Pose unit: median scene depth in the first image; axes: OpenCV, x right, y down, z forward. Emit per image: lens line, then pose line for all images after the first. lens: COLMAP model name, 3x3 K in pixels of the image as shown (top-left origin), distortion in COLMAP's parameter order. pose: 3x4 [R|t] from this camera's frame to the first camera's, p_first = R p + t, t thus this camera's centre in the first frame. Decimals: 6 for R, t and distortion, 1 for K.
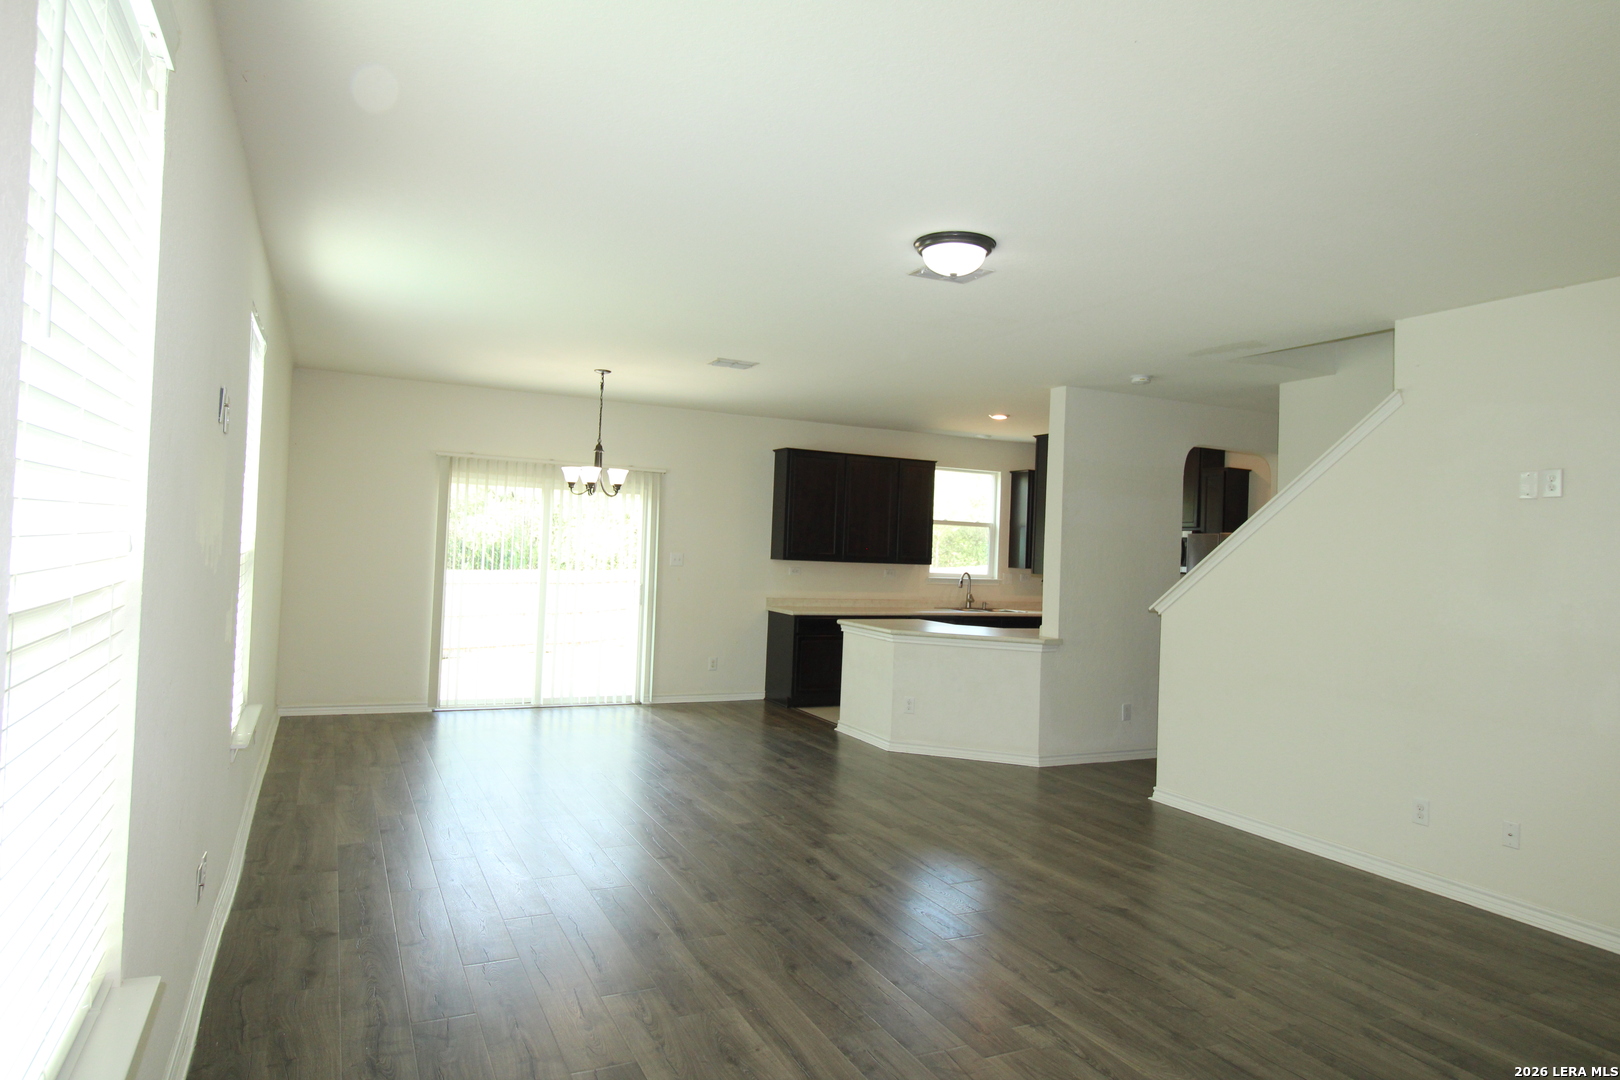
lens RADIAL K [[983.8, 0, 827.9], [0, 983.8, 532.8], [0, 0, 1]] dist [-0.002880, -0.000554]
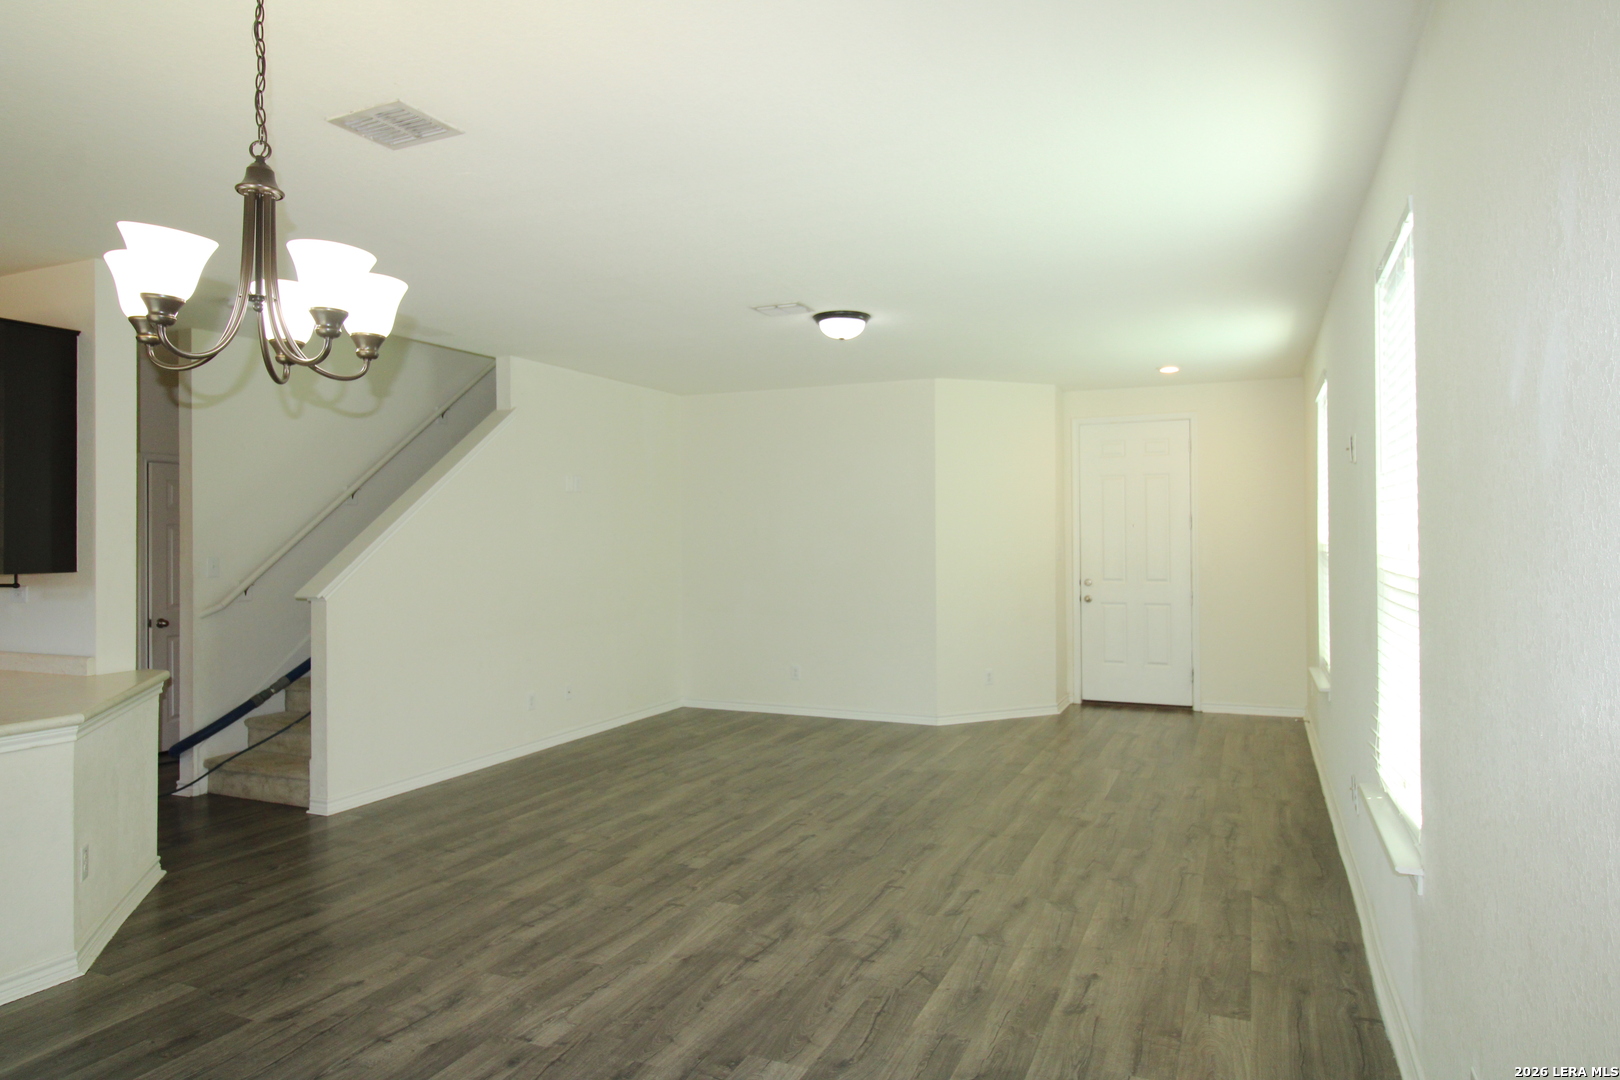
lens RADIAL K [[983.8, 0, 827.9], [0, 983.8, 532.8], [0, 0, 1]] dist [-0.002880, -0.000554]
pose [[-0.638793, -0.034190, 0.768618, -0.851035], [-0.031141, 0.999342, 0.018572, -0.007320], [-0.768748, -0.012072, -0.639438, 1.720192]]
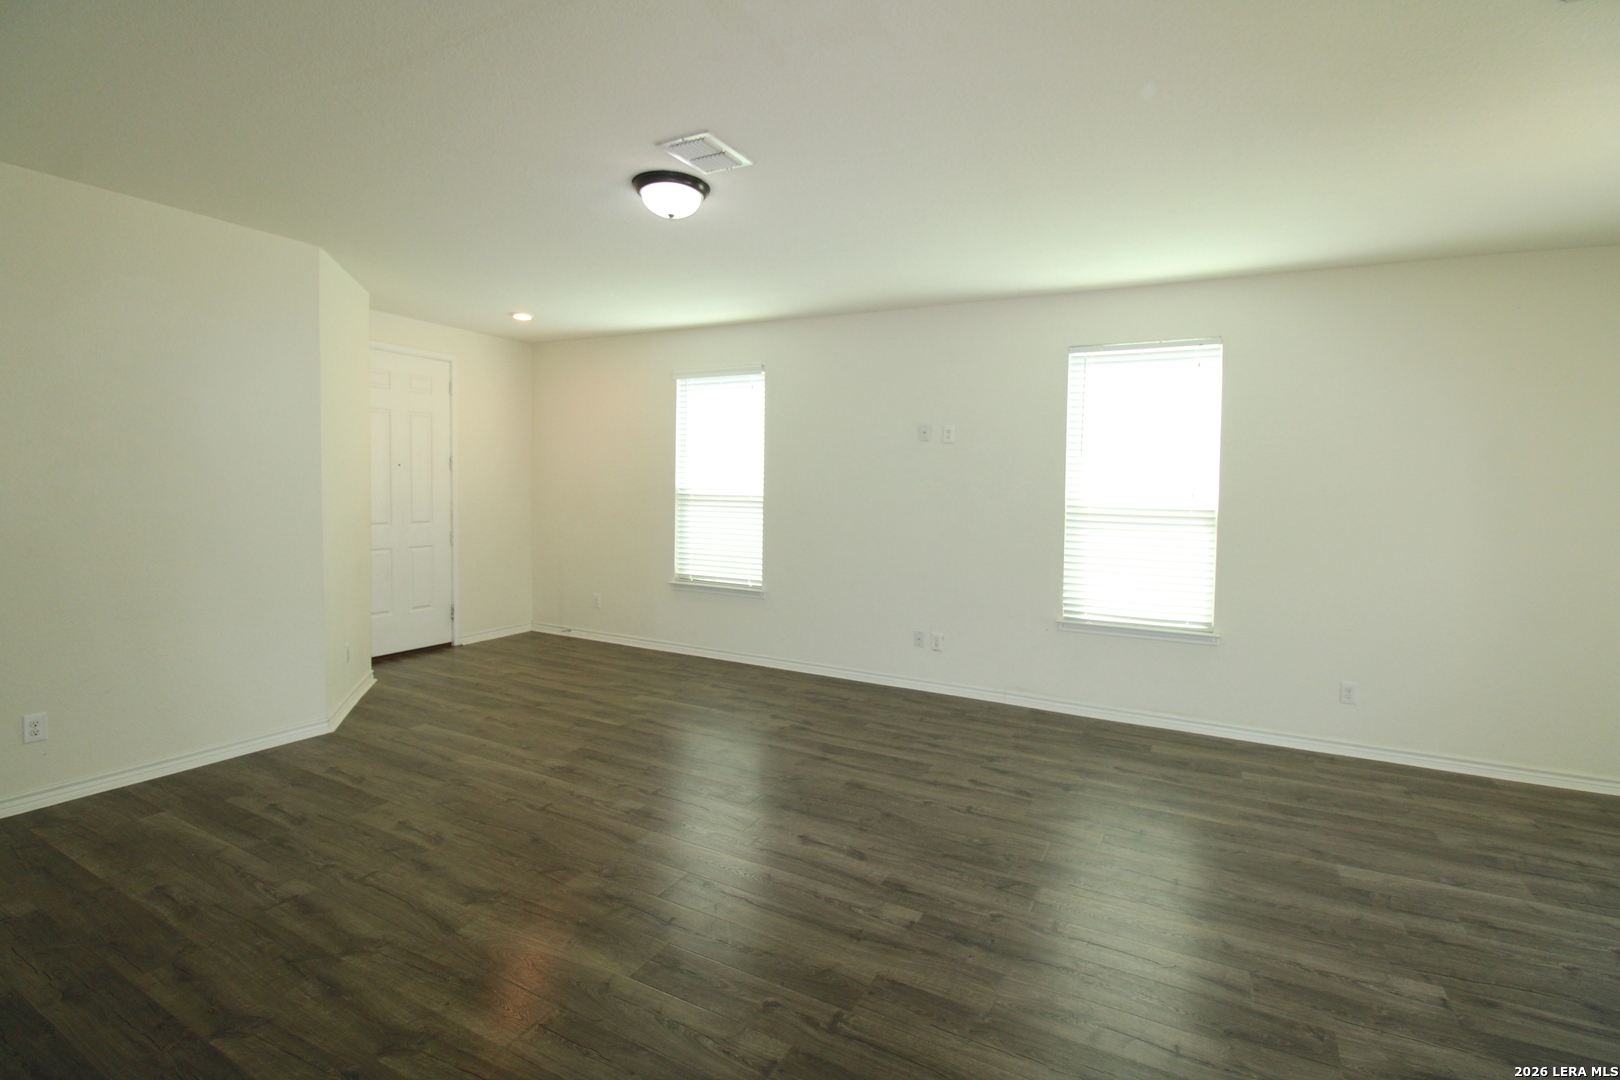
lens RADIAL K [[752.2, 0, 817.3], [0, 752.2, 515.3], [0, 0, 1]] dist [0.006147, -0.015233]
pose [[-0.816468, -0.031493, -0.576530, 0.419249], [-0.044214, 0.998990, 0.008044, 0.043588], [0.575695, 0.032059, -0.817036, 1.601095]]
